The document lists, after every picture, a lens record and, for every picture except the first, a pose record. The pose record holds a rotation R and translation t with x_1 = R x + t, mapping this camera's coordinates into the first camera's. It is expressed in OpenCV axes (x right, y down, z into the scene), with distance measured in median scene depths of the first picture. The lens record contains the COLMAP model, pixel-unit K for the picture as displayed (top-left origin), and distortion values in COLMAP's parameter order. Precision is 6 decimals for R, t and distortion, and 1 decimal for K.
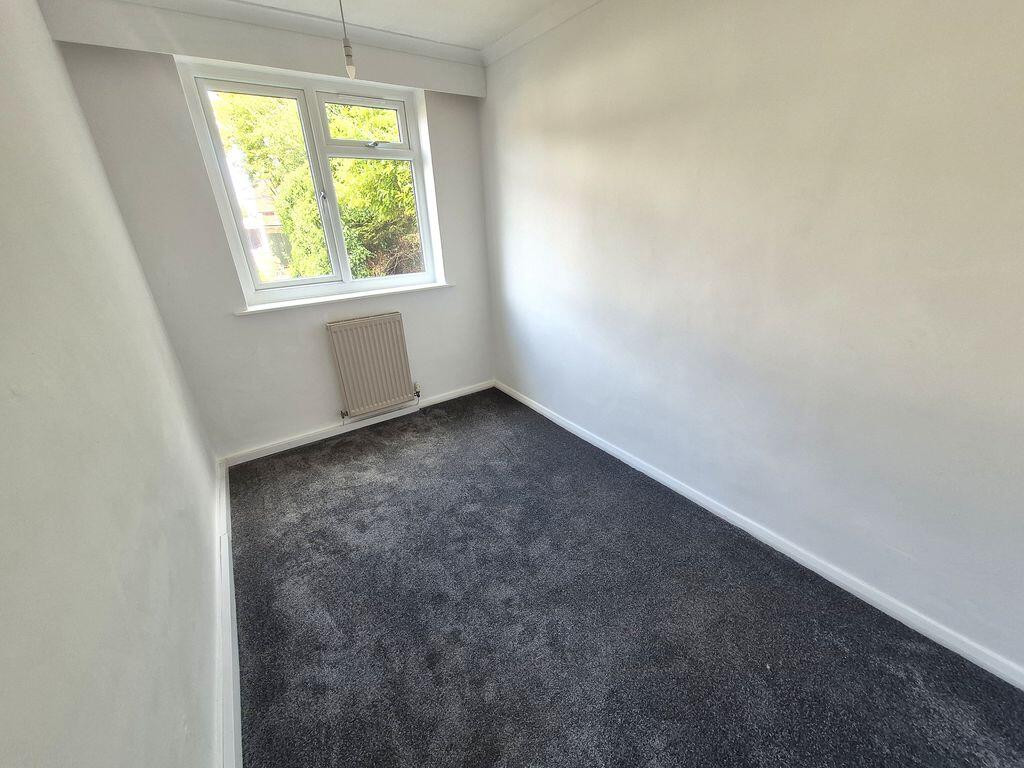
lens RADIAL K [[410.3, 0, 512.0], [0, 410.3, 384.0], [0, 0, 1]] dist [0.000213, 0.000107]
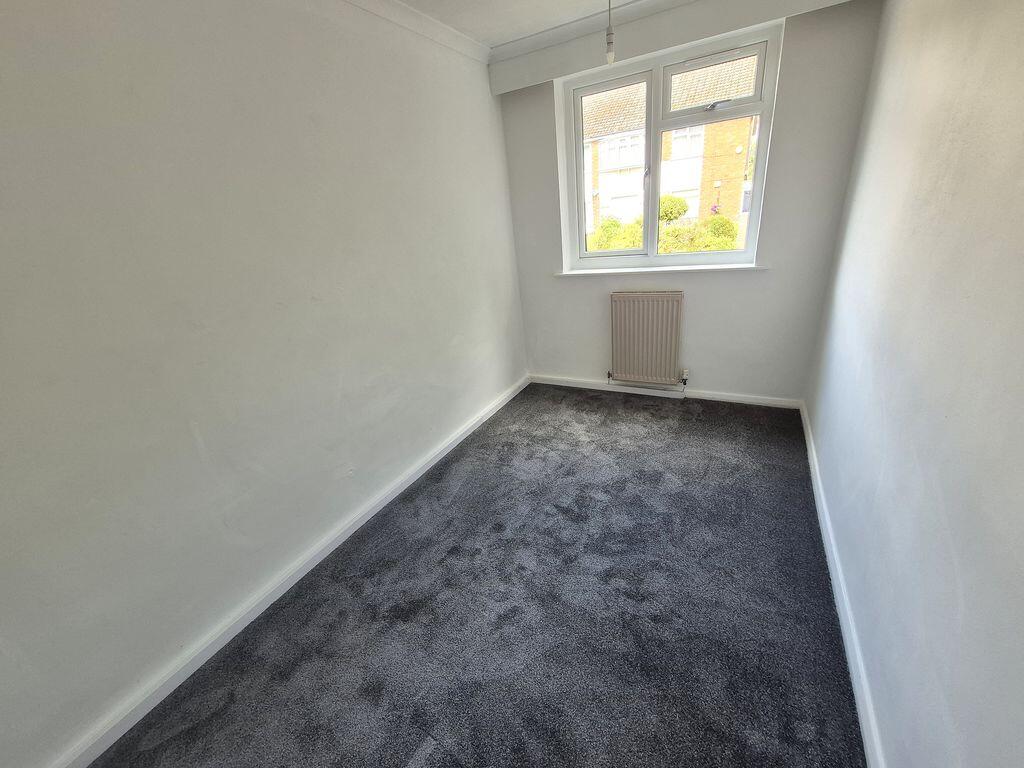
lens RADIAL K [[405.4, 0, 518.4], [0, 405.4, 383.7], [0, 0, 1]] dist [-0.000286, -0.000092]
pose [[0.452503, 0.333352, -0.827114, 0.461174], [-0.257114, 0.936887, 0.236930, -0.116848], [0.853893, 0.105451, 0.509653, 0.255497]]
